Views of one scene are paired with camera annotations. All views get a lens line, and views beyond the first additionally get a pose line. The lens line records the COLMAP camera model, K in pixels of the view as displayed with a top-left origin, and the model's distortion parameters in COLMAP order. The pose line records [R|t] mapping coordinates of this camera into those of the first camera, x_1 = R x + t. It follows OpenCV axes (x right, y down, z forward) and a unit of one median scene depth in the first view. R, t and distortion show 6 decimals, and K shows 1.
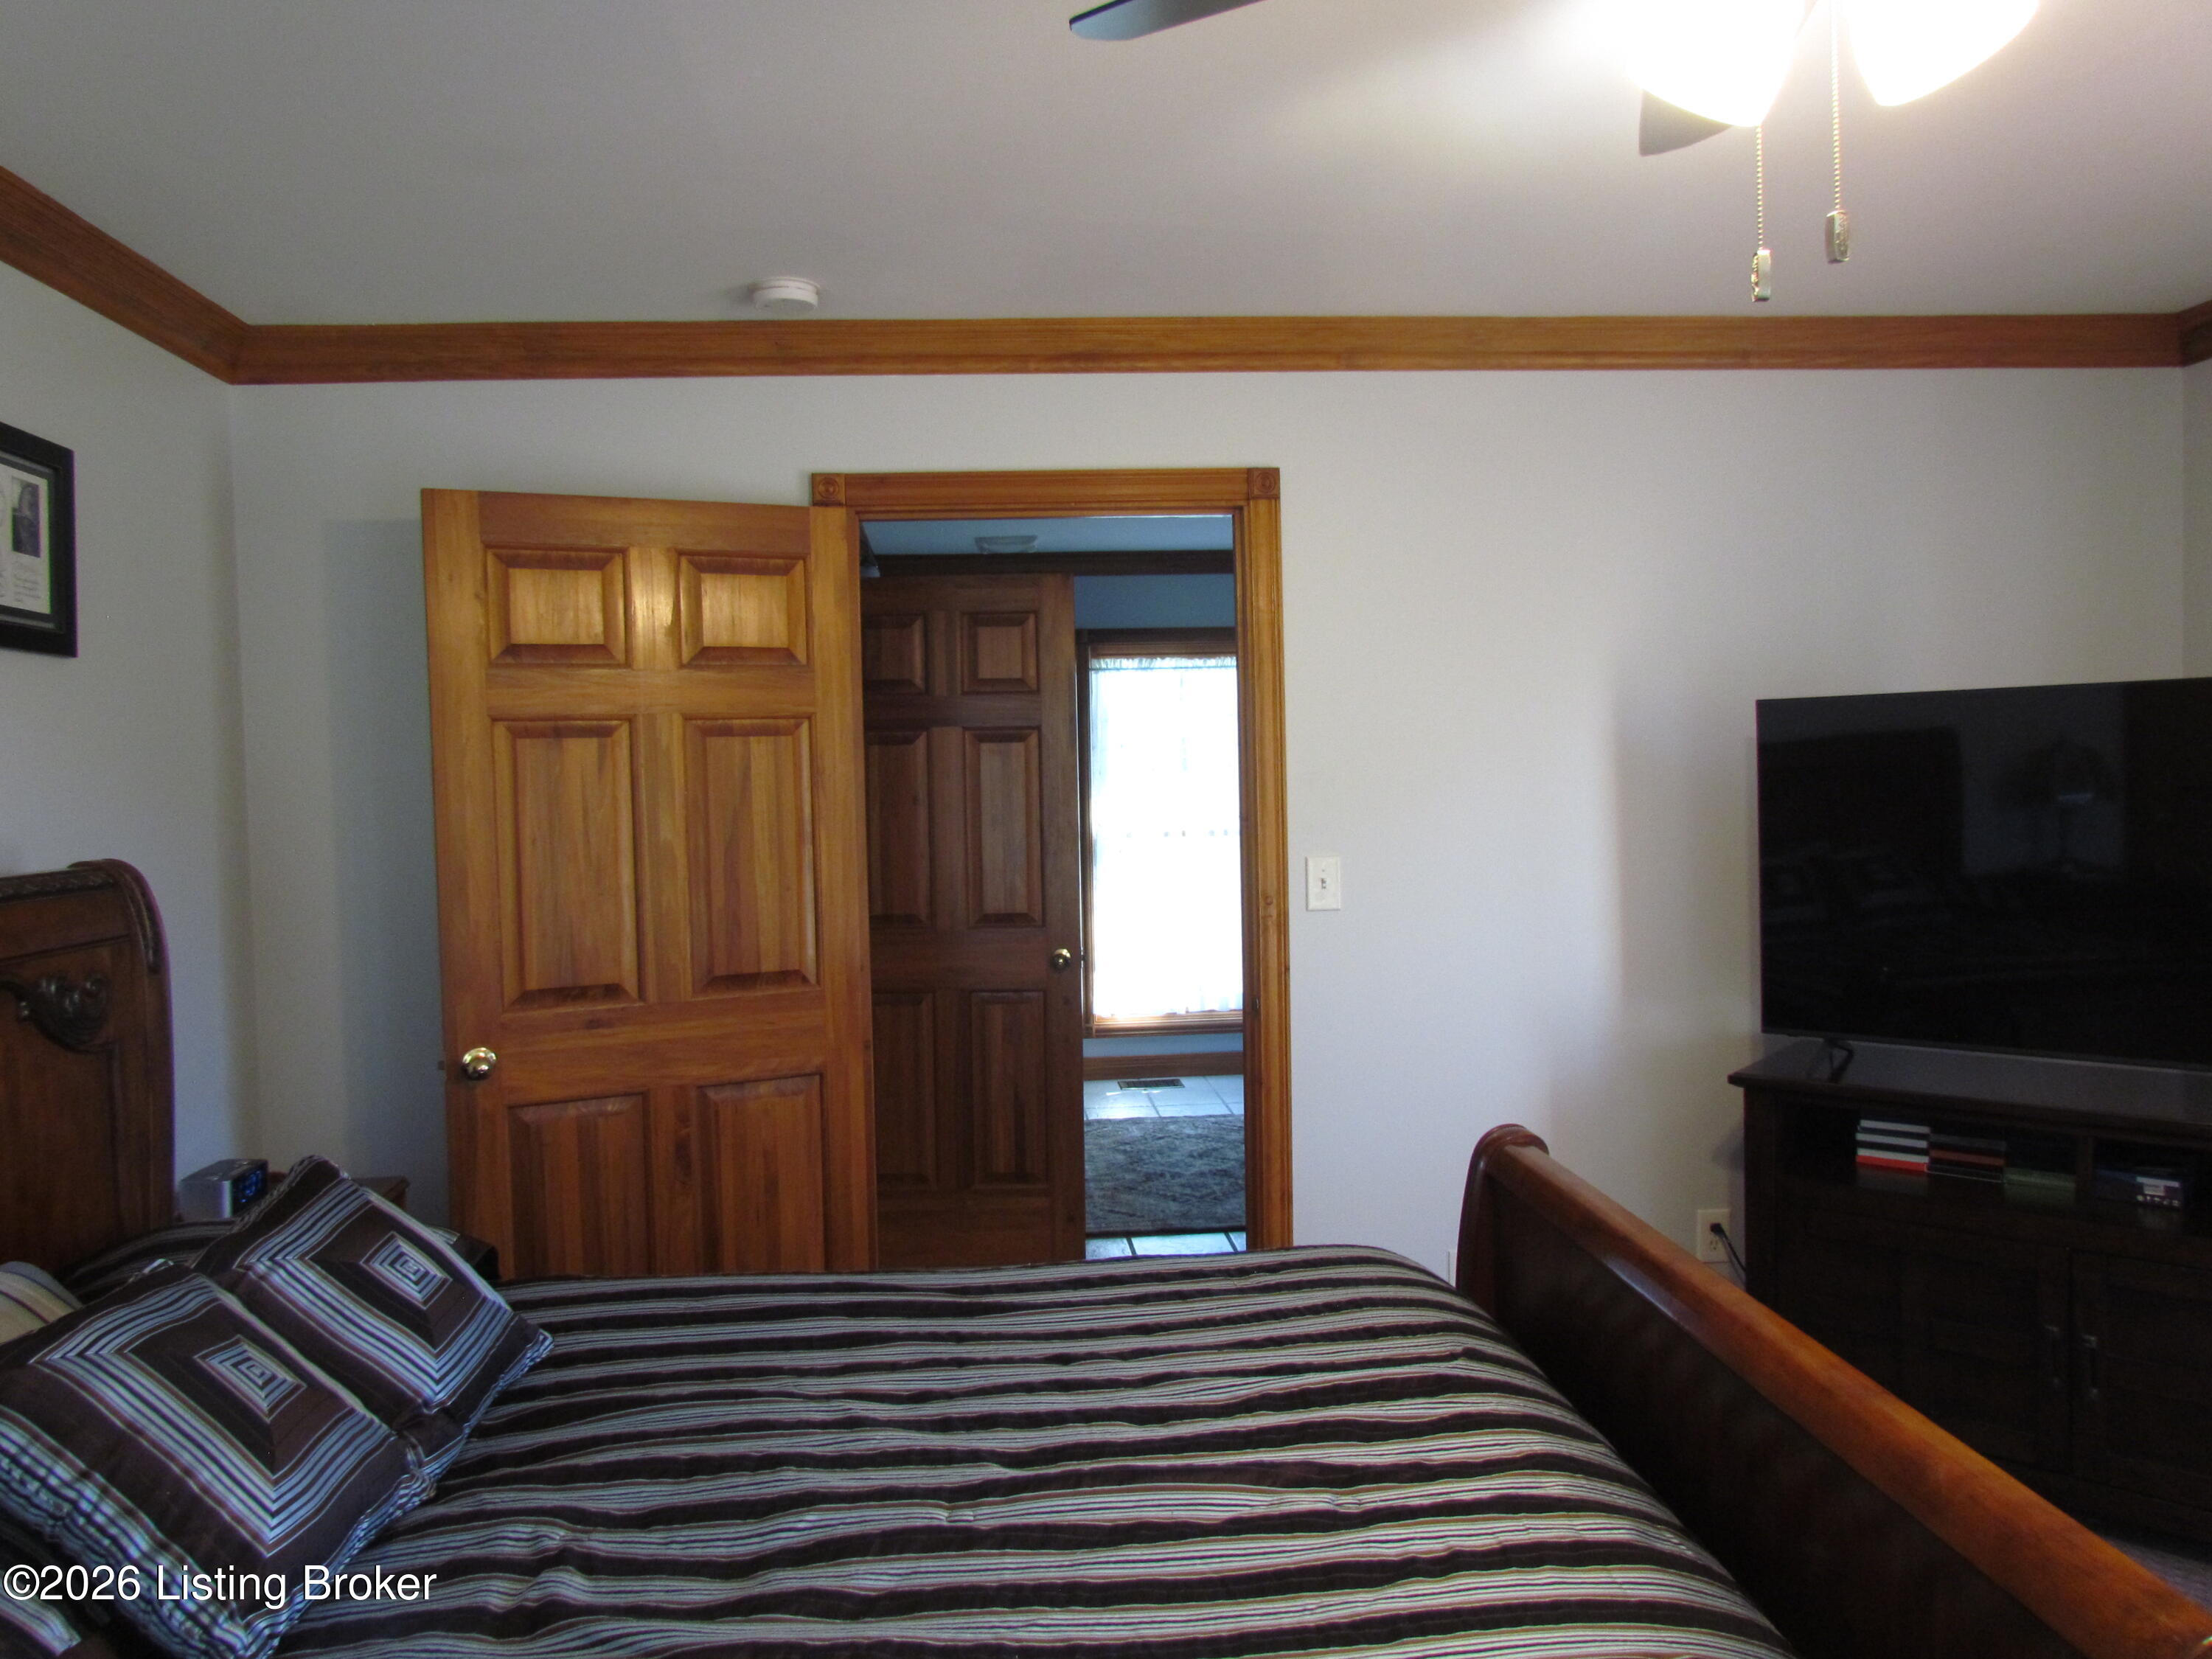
lens RADIAL K [[1576.8, 0, 1044.9], [0, 1576.8, 825.7], [0, 0, 1]] dist [-0.033115, 0.017978]
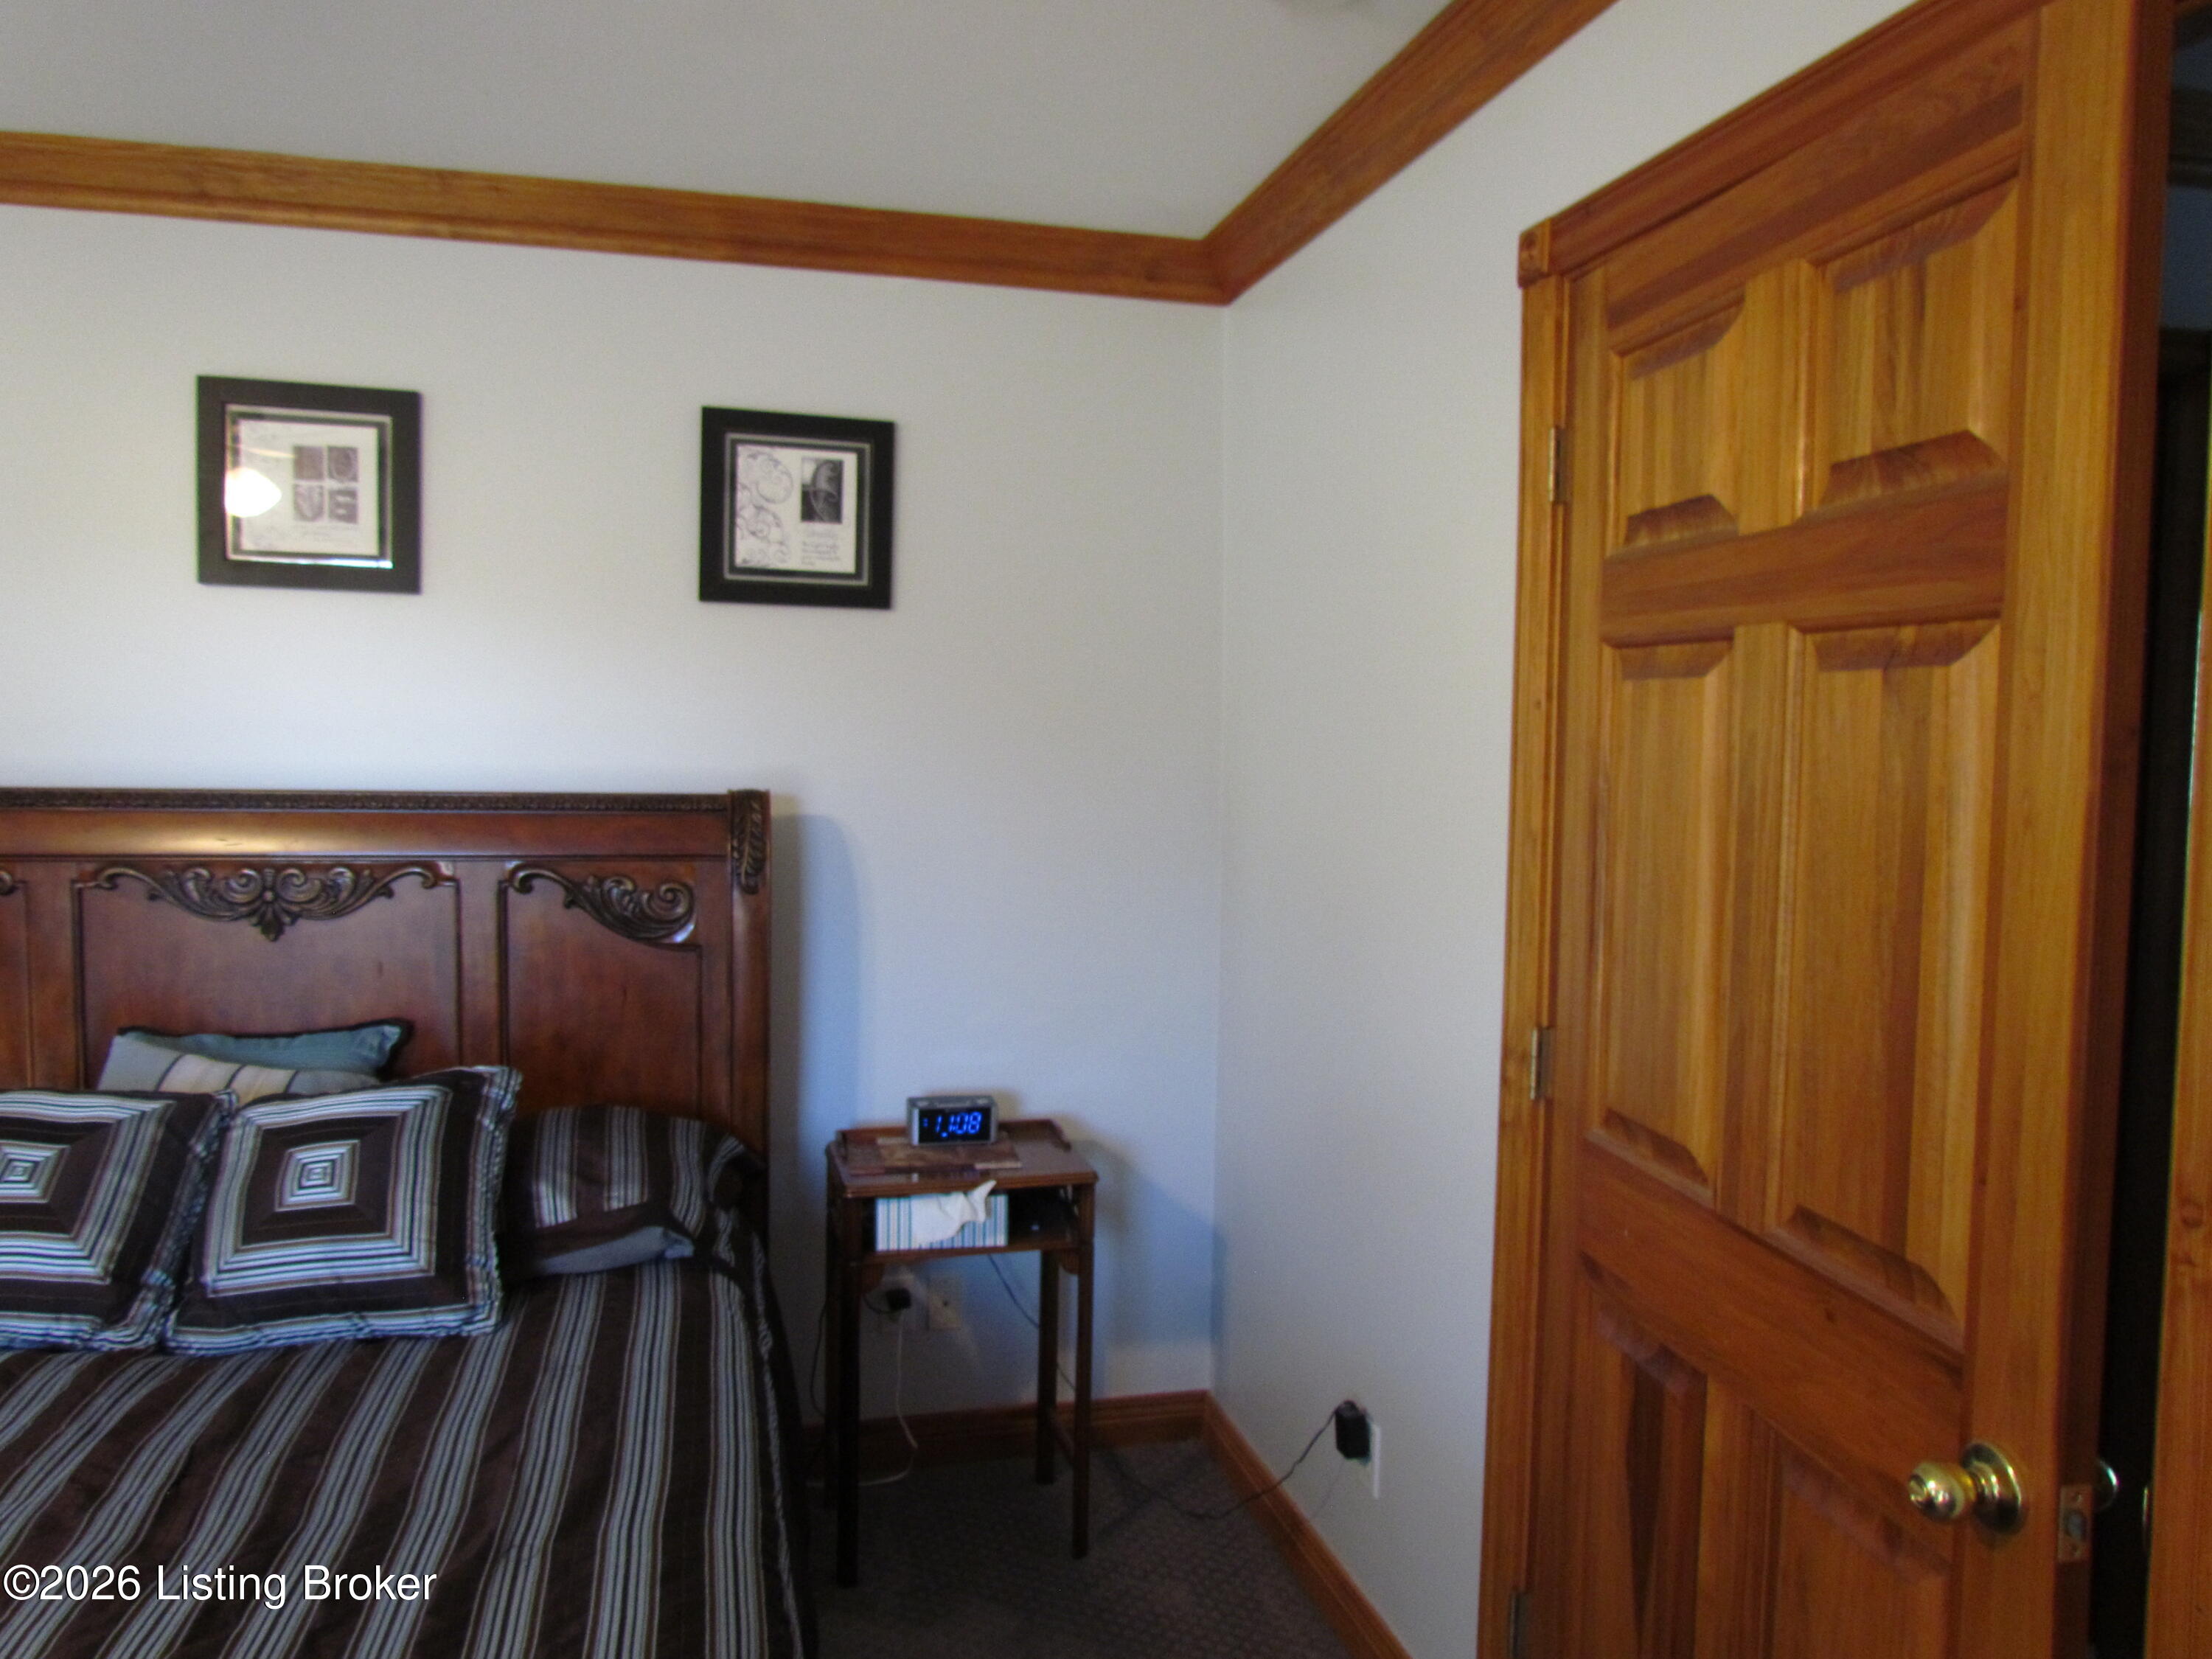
lens RADIAL K [[1576.8, 0, 1108.0], [0, 1576.8, 837.5], [0, 0, 1]] dist [-0.033115, 0.017978]
pose [[0.166424, 0.098766, -0.981095, 0.420446], [-0.060183, 0.994133, 0.089870, -0.044734], [0.984216, 0.044089, 0.171392, 0.770921]]
